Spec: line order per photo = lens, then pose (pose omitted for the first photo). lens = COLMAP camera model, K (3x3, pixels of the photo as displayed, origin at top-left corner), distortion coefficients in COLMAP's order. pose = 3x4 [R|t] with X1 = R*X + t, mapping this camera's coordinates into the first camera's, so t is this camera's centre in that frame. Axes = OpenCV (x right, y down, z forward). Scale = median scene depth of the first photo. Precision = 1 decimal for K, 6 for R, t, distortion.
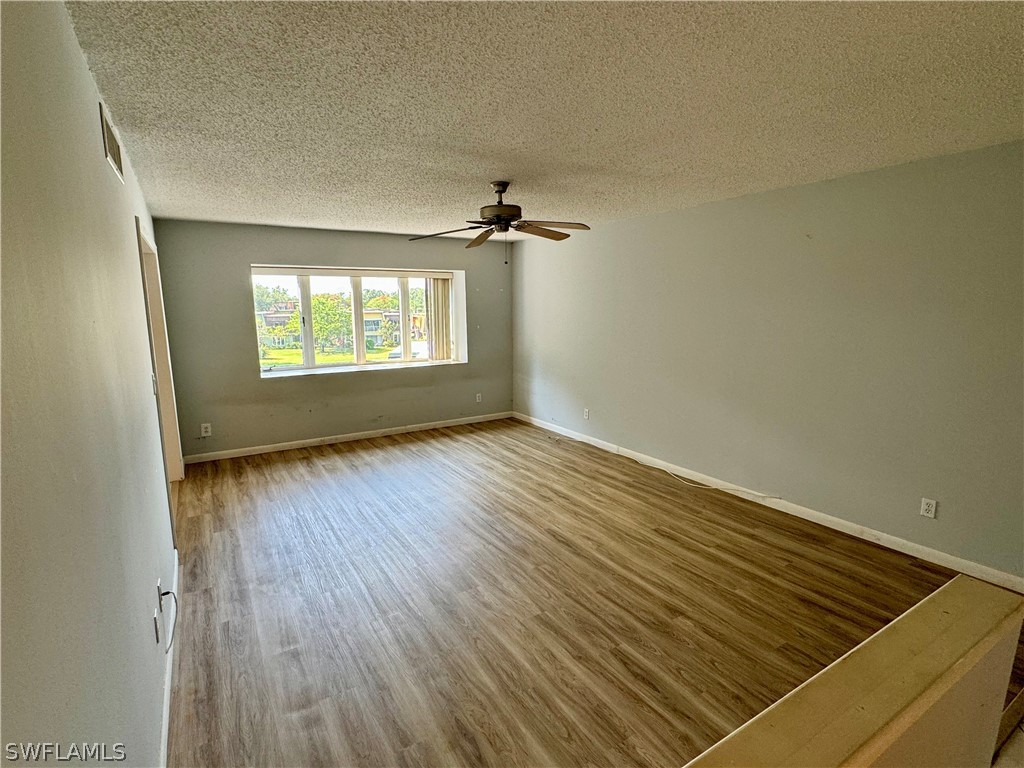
lens RADIAL K [[510.0, 0, 510.5], [0, 510.0, 388.3], [0, 0, 1]] dist [-0.000336, 0.000648]
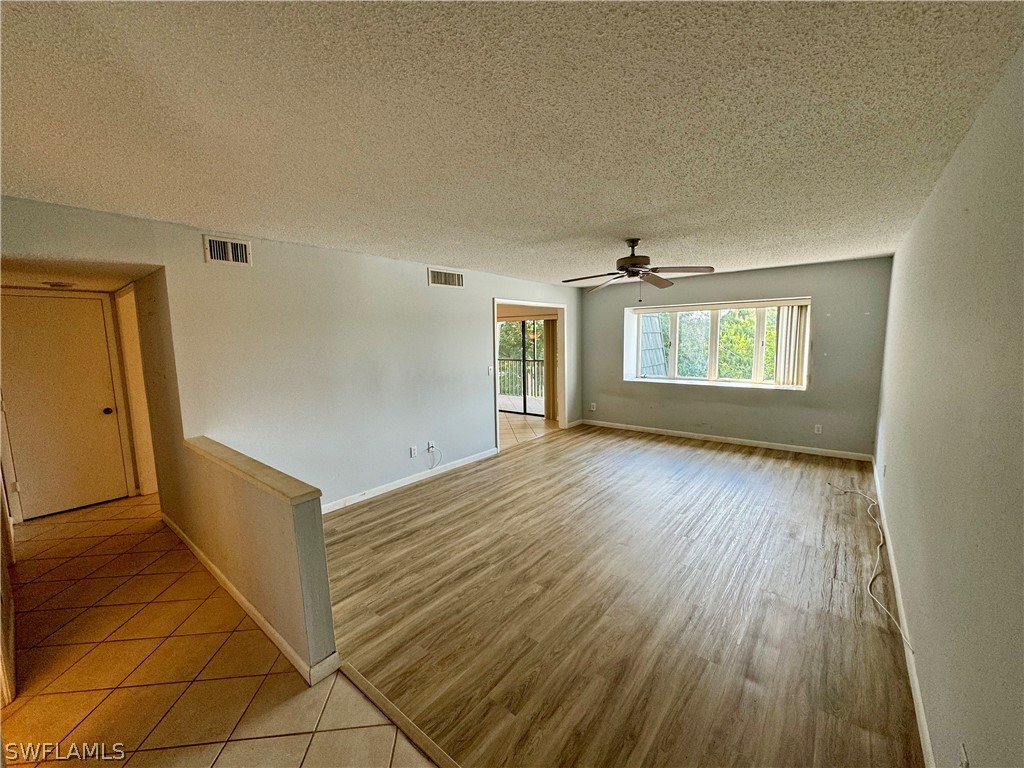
lens RADIAL K [[409.5, 0, 512.1], [0, 409.5, 385.6], [0, 0, 1]] dist [-0.001566, -0.000225]
pose [[0.323985, 0.112743, -0.939320, 0.570486], [-0.138737, 0.987802, 0.070709, -0.045055], [0.935834, 0.107410, 0.335675, 0.262387]]
